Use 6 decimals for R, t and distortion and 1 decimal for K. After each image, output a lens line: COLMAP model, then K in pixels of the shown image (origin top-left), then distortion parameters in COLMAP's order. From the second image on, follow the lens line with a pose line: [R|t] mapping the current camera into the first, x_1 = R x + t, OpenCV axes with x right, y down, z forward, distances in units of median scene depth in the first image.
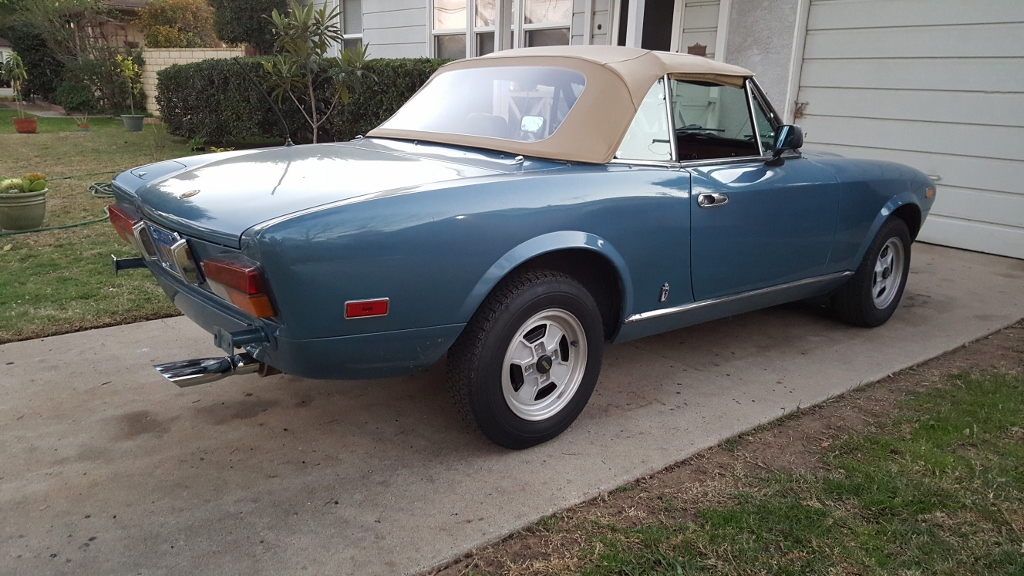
lens RADIAL K [[757.6, 0, 516.5], [0, 757.6, 290.7], [0, 0, 1]] dist [0.087400, -0.117935]
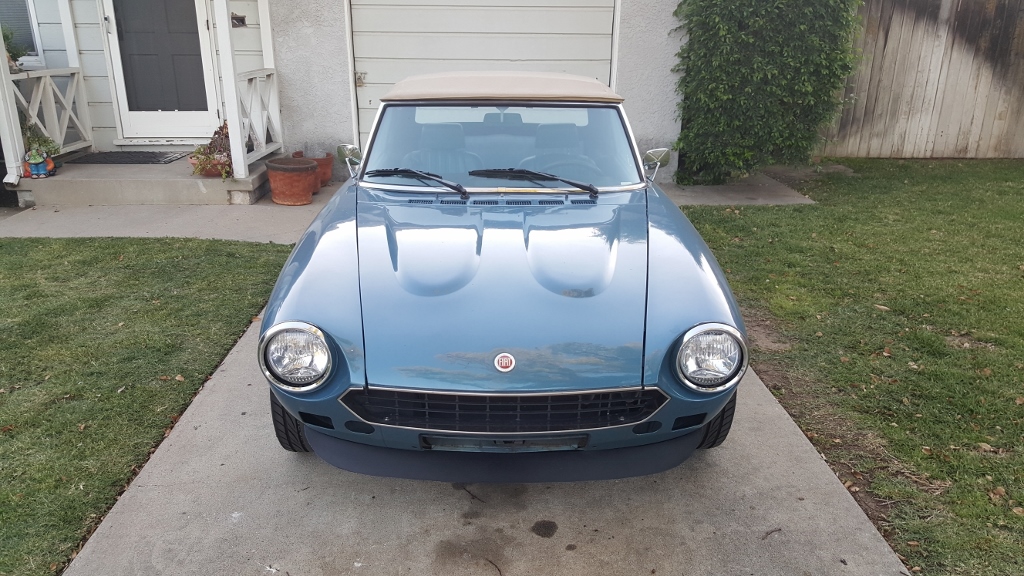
lens RADIAL K [[757.6, 0, 506.7], [0, 757.6, 293.0], [0, 0, 1]] dist [0.087400, -0.117935]
pose [[0.603502, -0.287461, 0.743742, -0.871357], [0.217051, 0.956756, 0.193668, -0.232485], [-0.767251, 0.044551, 0.639798, 0.324471]]
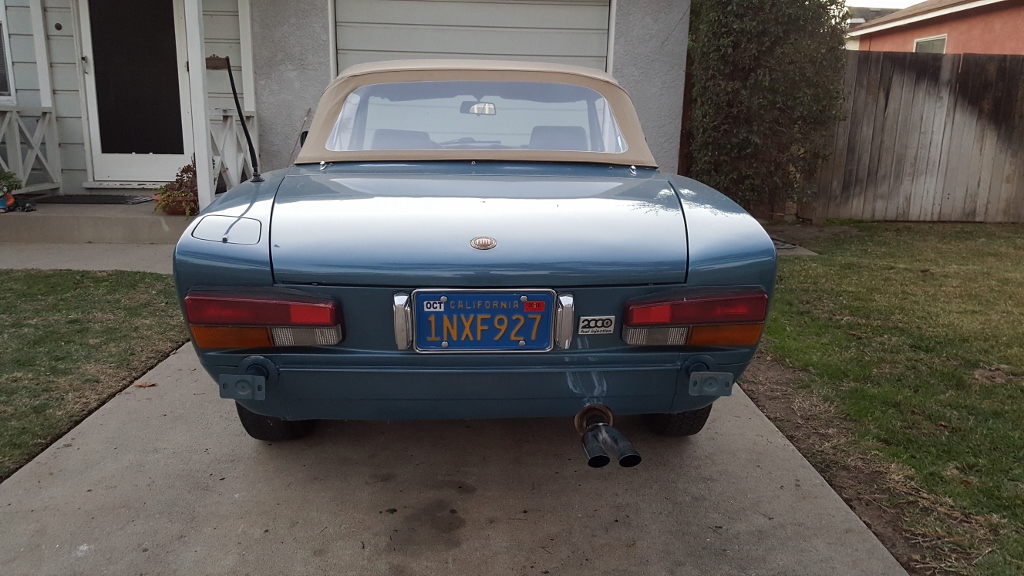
lens RADIAL K [[757.6, 0, 517.6], [0, 757.6, 291.2], [0, 0, 1]] dist [0.087400, -0.117935]
pose [[0.604169, -0.189648, 0.773960, -0.743992], [0.203590, 0.975768, 0.080172, -0.098906], [-0.770410, 0.109133, 0.628139, 0.379229]]
